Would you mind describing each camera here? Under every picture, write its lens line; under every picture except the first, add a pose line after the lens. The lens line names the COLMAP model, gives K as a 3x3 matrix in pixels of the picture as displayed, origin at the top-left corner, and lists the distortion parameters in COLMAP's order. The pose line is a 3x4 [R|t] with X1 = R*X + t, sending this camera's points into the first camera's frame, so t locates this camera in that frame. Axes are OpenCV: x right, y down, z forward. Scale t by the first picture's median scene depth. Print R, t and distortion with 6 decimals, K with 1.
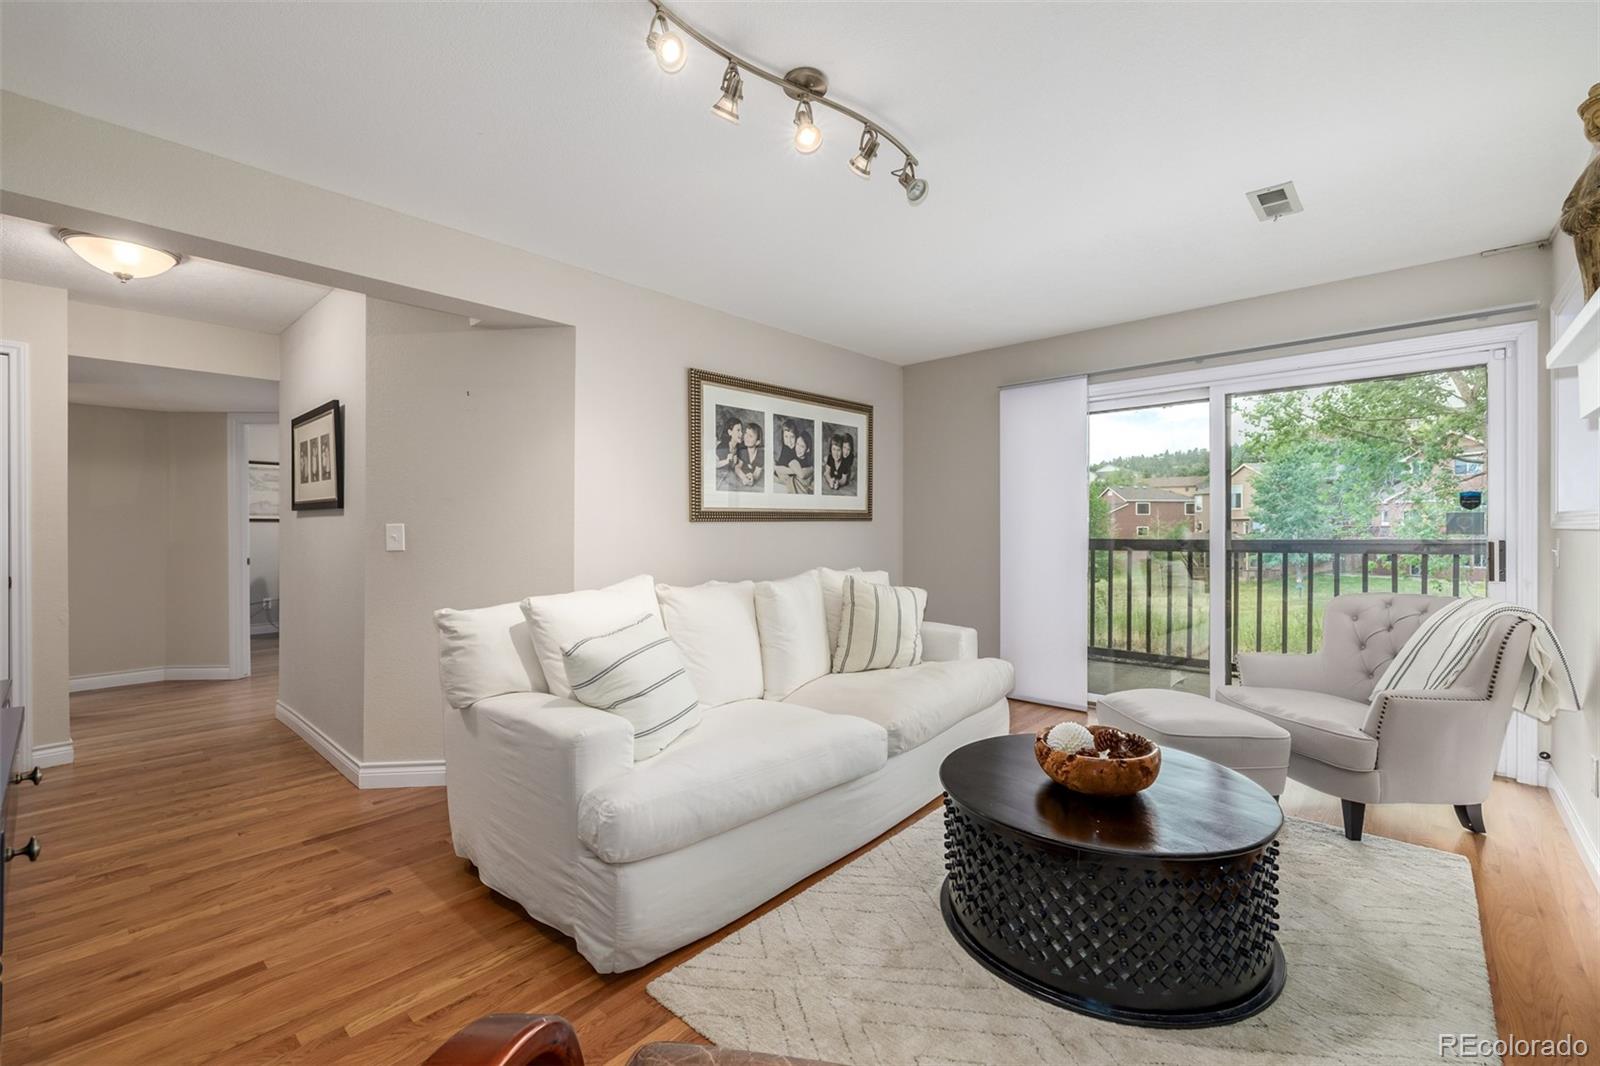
lens RADIAL K [[683.1, 0, 791.7], [0, 683.1, 528.5], [0, 0, 1]] dist [0.005563, -0.001365]
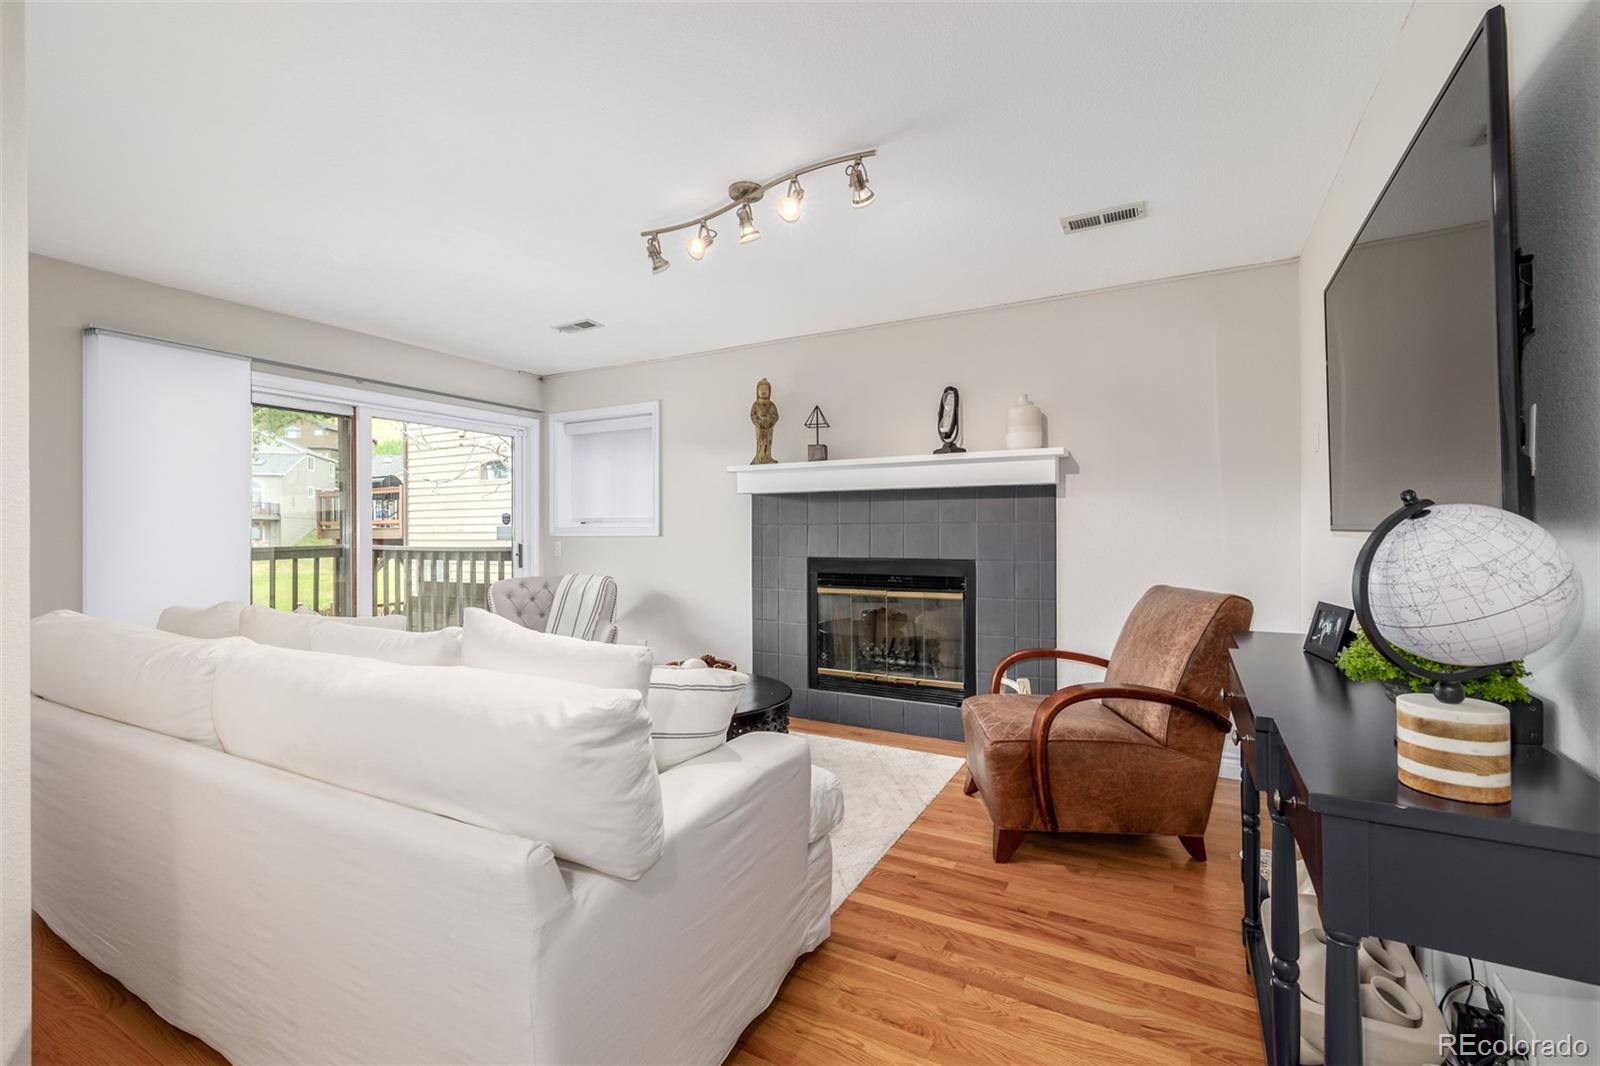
lens RADIAL K [[683.1, 0, 795.4], [0, 683.1, 531.9], [0, 0, 1]] dist [0.005563, -0.001365]
pose [[-0.239048, 0.005953, 0.970989, -0.801655], [0.006256, 0.999970, -0.004590, 0.000888], [-0.970988, 0.004977, -0.239078, 0.783459]]
